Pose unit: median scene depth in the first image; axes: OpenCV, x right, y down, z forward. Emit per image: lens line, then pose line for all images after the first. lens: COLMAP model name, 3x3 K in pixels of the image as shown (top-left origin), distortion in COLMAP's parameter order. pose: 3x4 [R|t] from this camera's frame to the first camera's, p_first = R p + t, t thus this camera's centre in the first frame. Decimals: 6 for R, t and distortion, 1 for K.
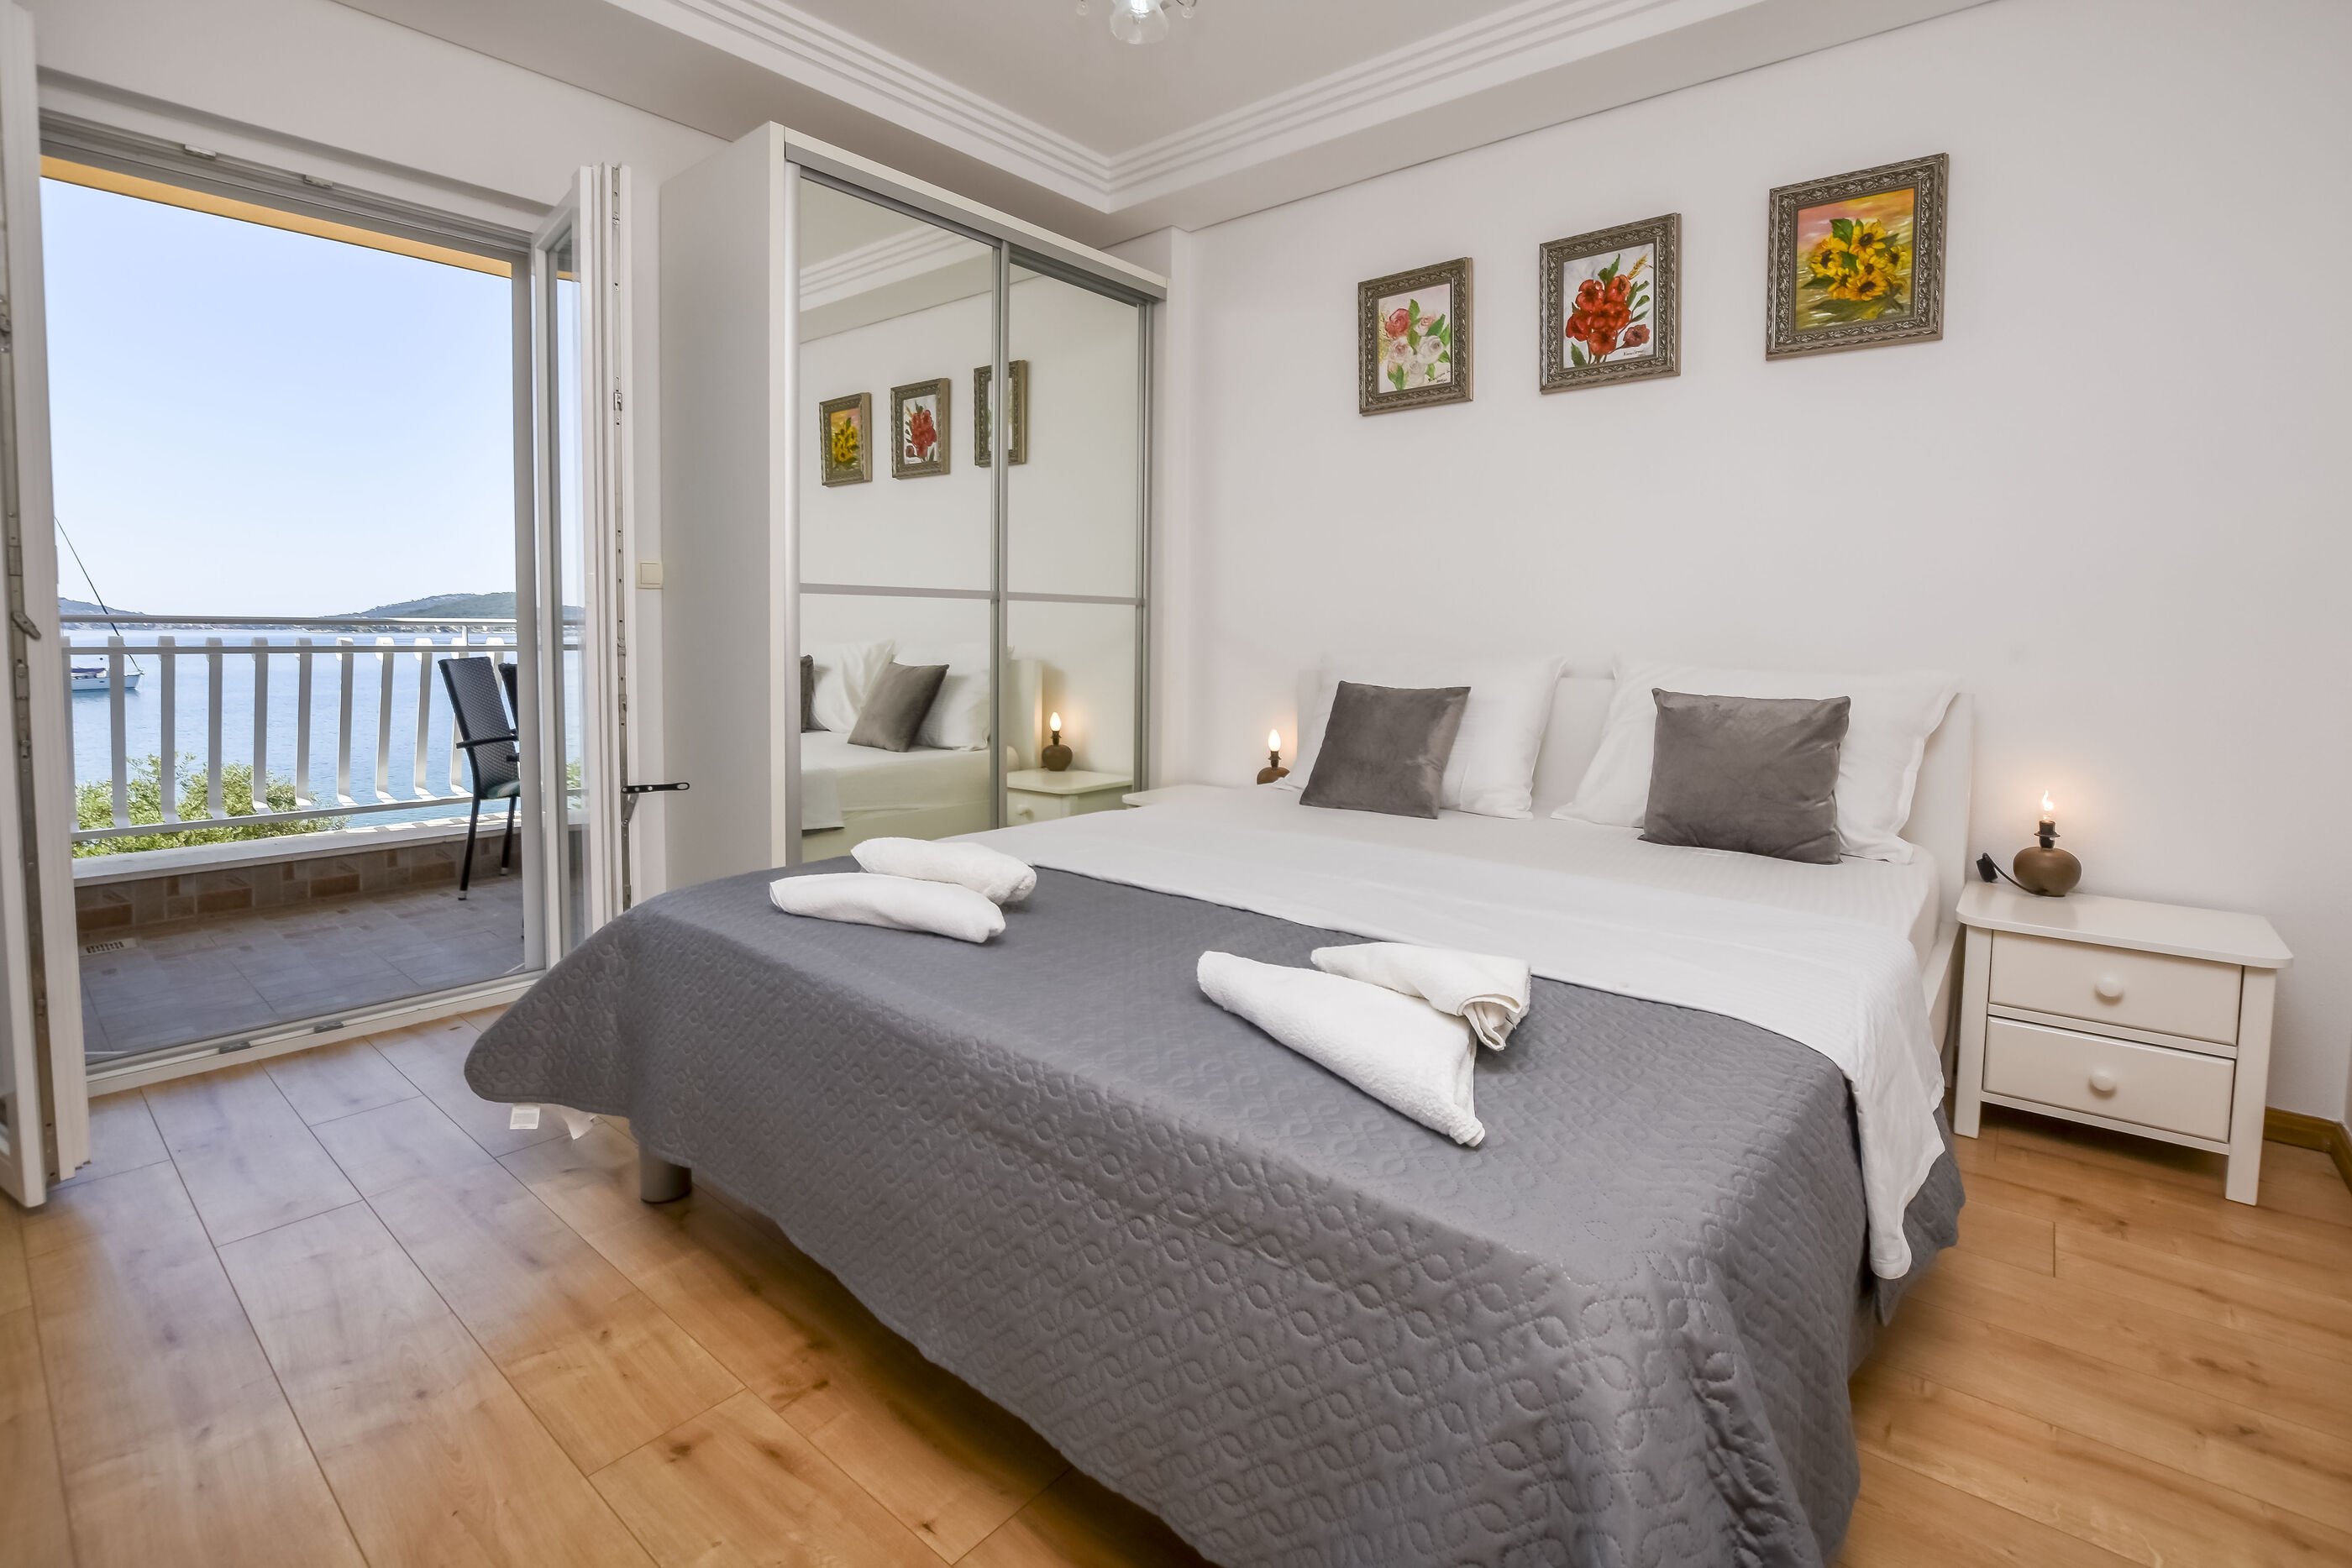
lens RADIAL K [[1075.6, 0, 1189.9], [0, 1075.6, 795.3], [0, 0, 1]] dist [-0.028236, 0.004660]
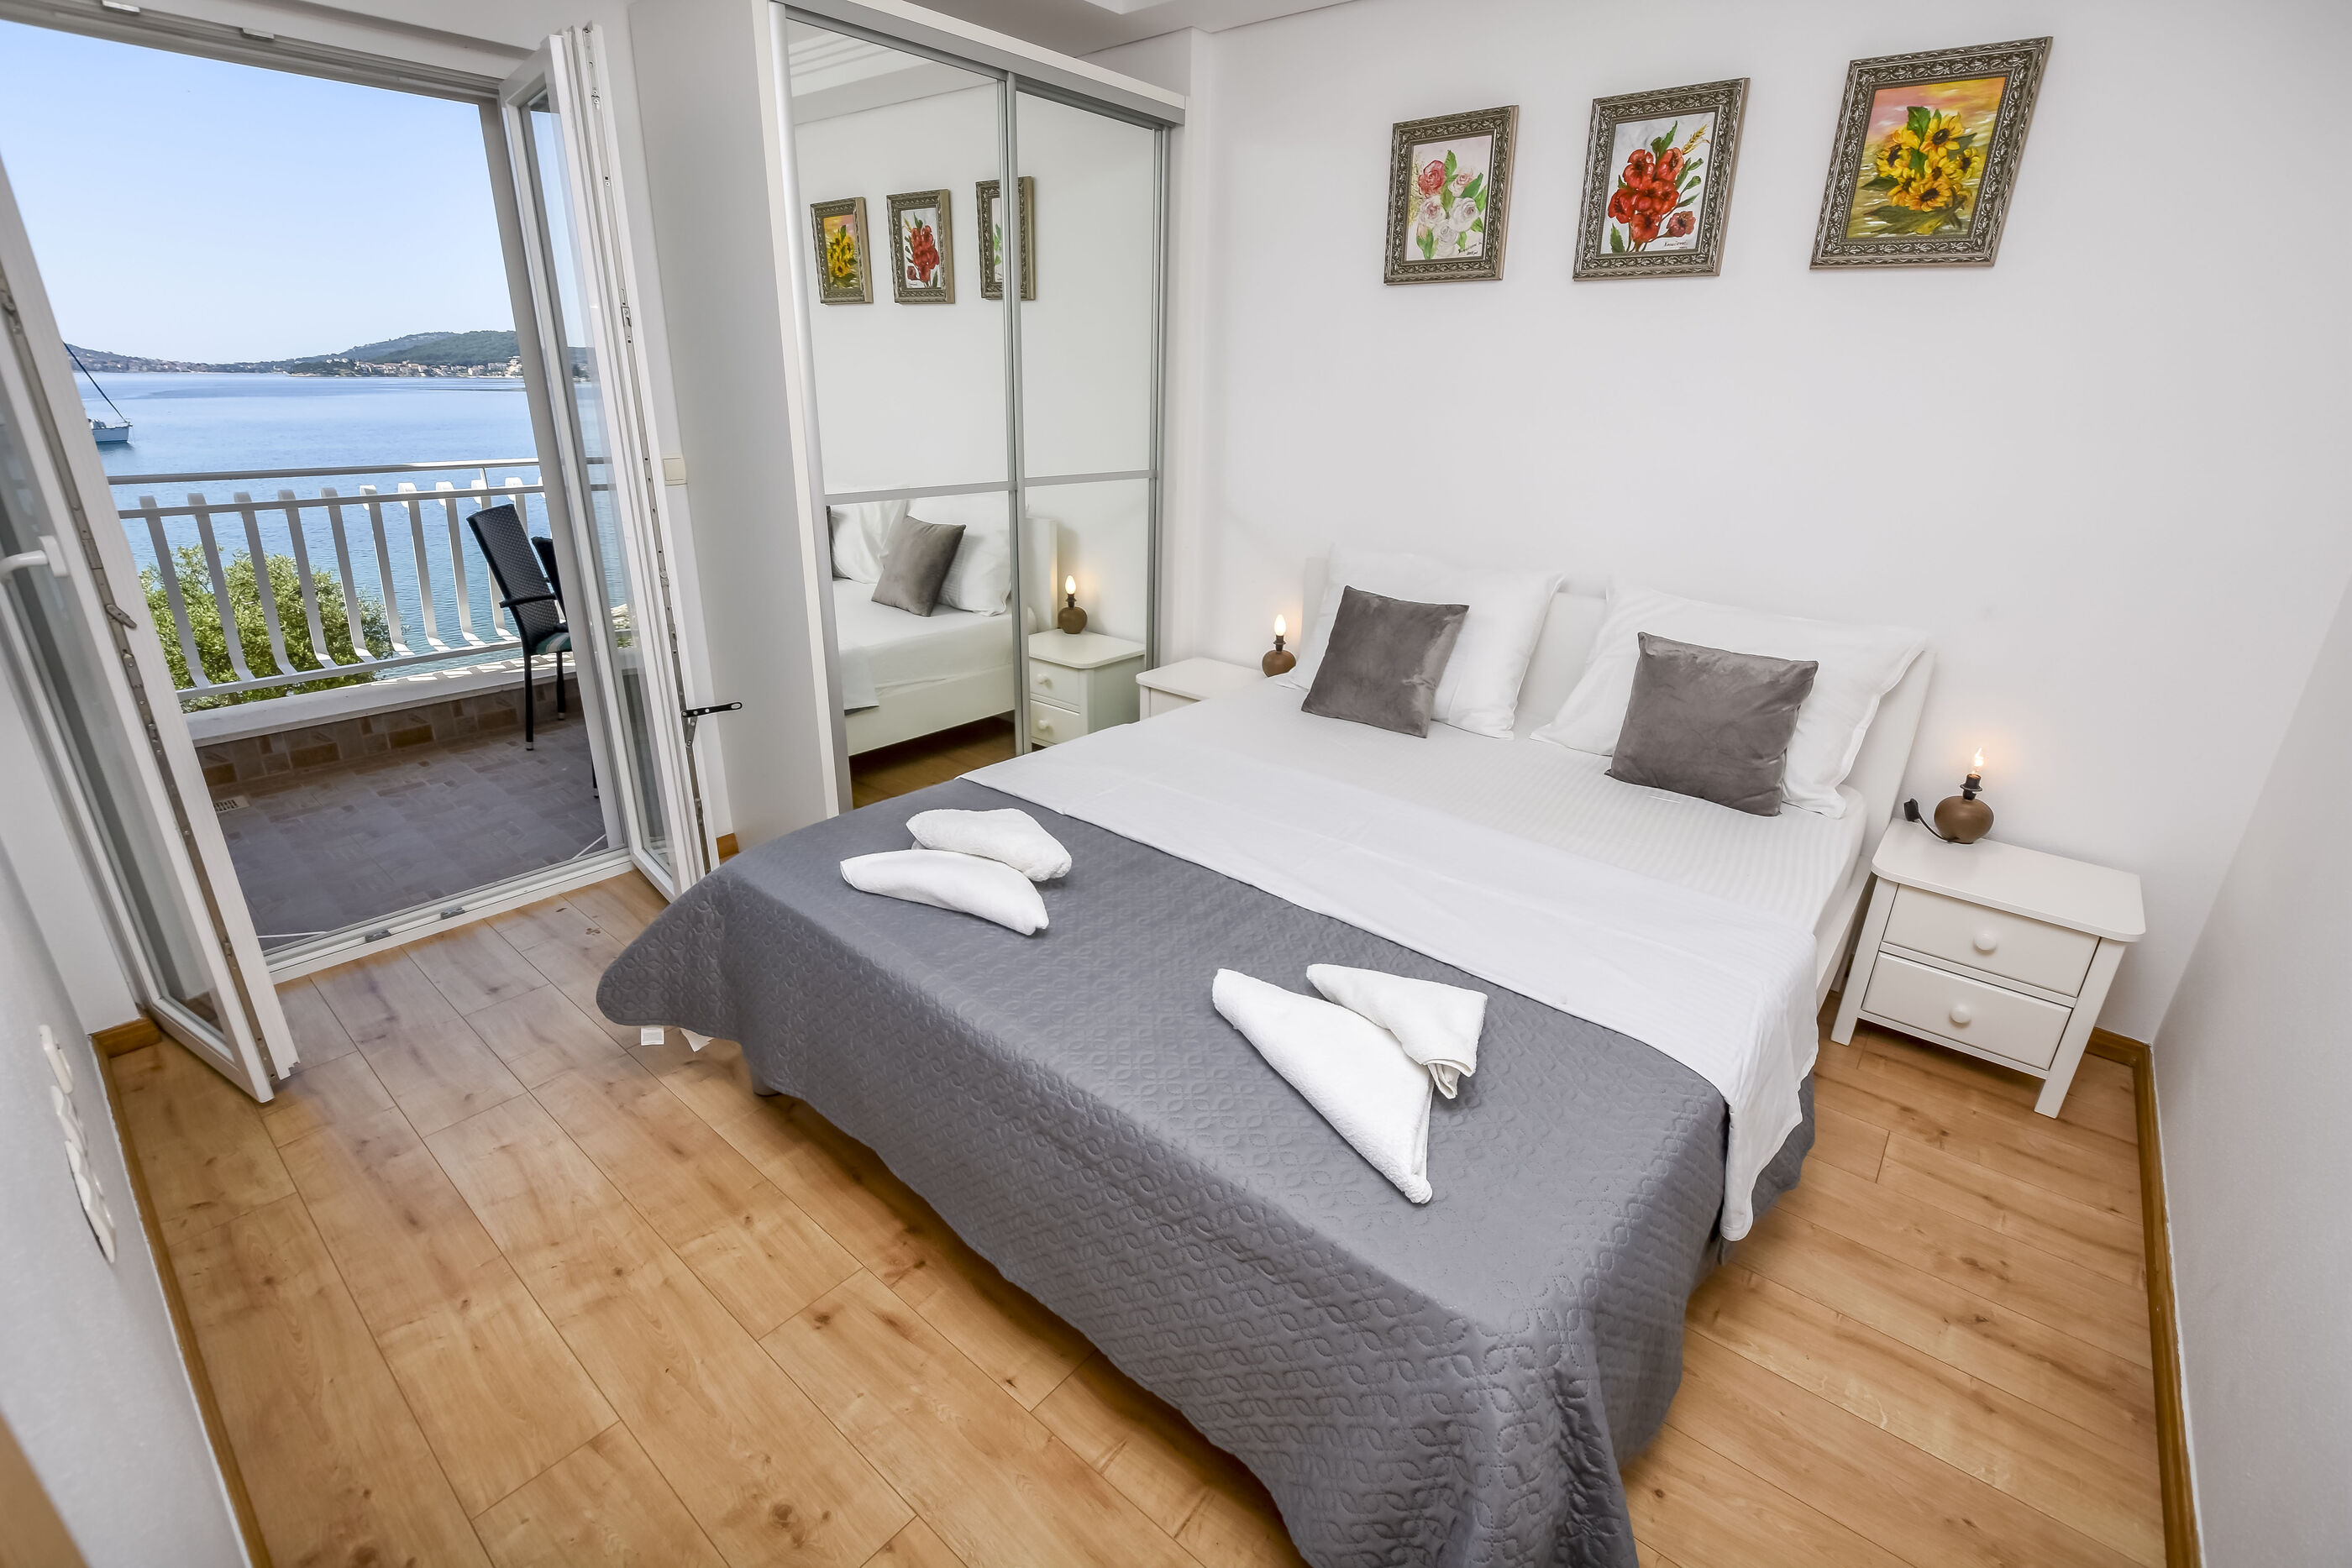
lens RADIAL K [[1075.6, 0, 1180.8], [0, 1075.6, 729.9], [0, 0, 1]] dist [-0.028236, 0.004660]
pose [[0.999812, 0.018923, 0.004218, -0.028009], [-0.019324, 0.954985, 0.296026, -0.339587], [0.001574, -0.296051, 0.955171, -0.050298]]
